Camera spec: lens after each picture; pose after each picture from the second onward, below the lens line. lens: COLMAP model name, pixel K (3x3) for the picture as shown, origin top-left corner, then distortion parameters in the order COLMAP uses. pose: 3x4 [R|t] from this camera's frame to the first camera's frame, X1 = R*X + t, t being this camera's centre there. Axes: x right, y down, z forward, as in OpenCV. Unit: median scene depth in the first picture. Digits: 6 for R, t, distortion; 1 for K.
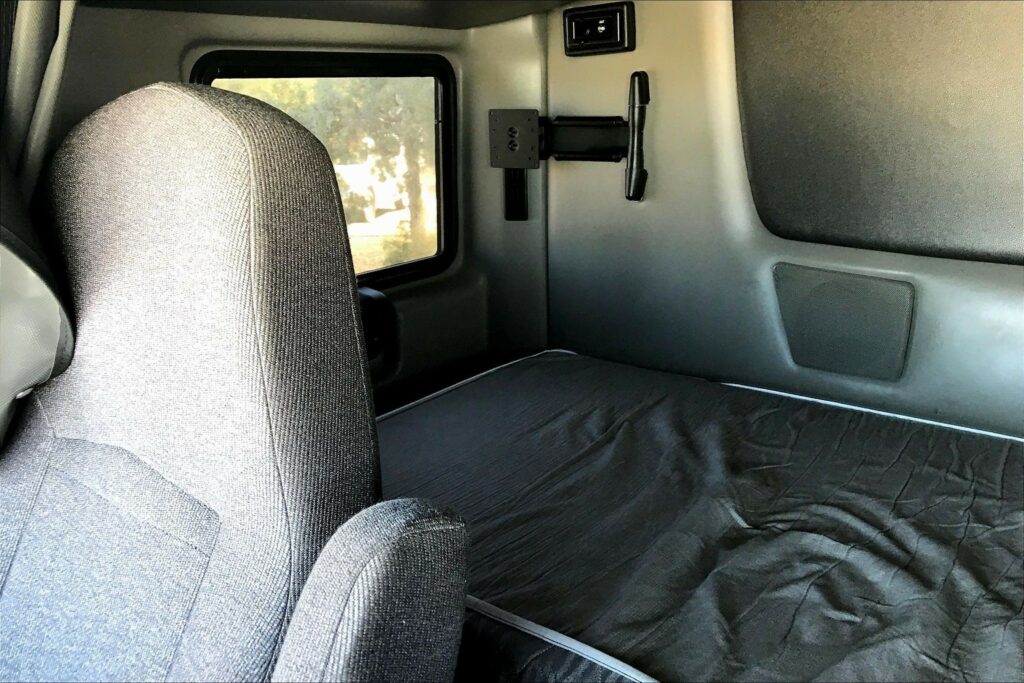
lens RADIAL K [[869.6, 0, 509.2], [0, 869.6, 343.3], [0, 0, 1]] dist [0.085003, -0.087053]
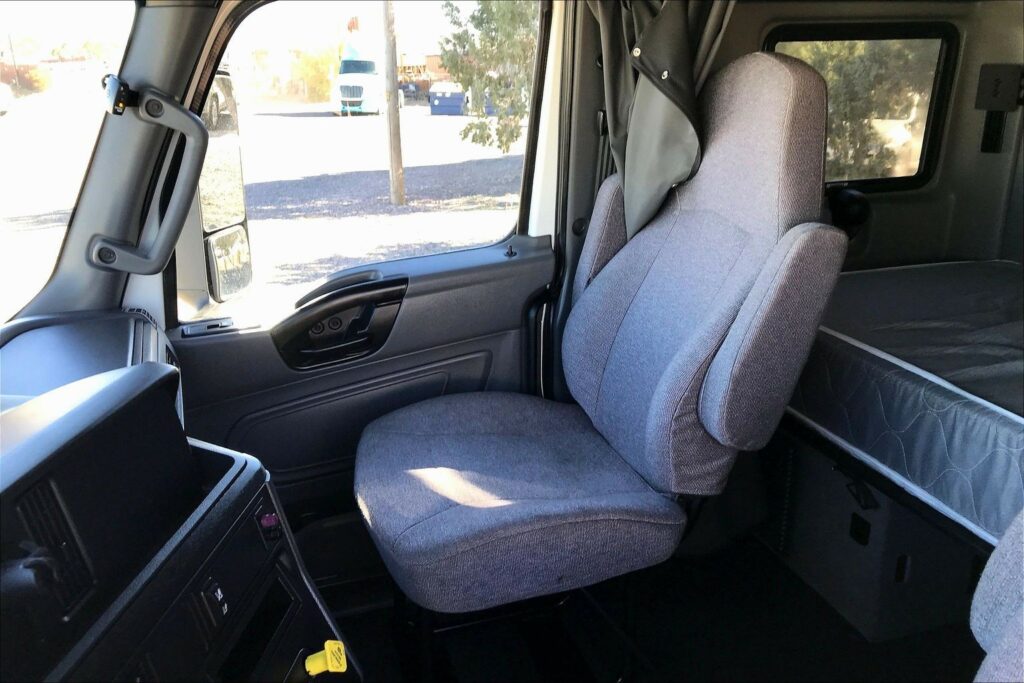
lens RADIAL K [[869.6, 0, 510.4], [0, 869.6, 336.8], [0, 0, 1]] dist [0.085003, -0.087053]
pose [[0.837610, 0.184679, -0.514104, 0.138940], [-0.161982, 0.982761, 0.089121, 0.123043], [0.521701, 0.008627, 0.853085, -0.471777]]
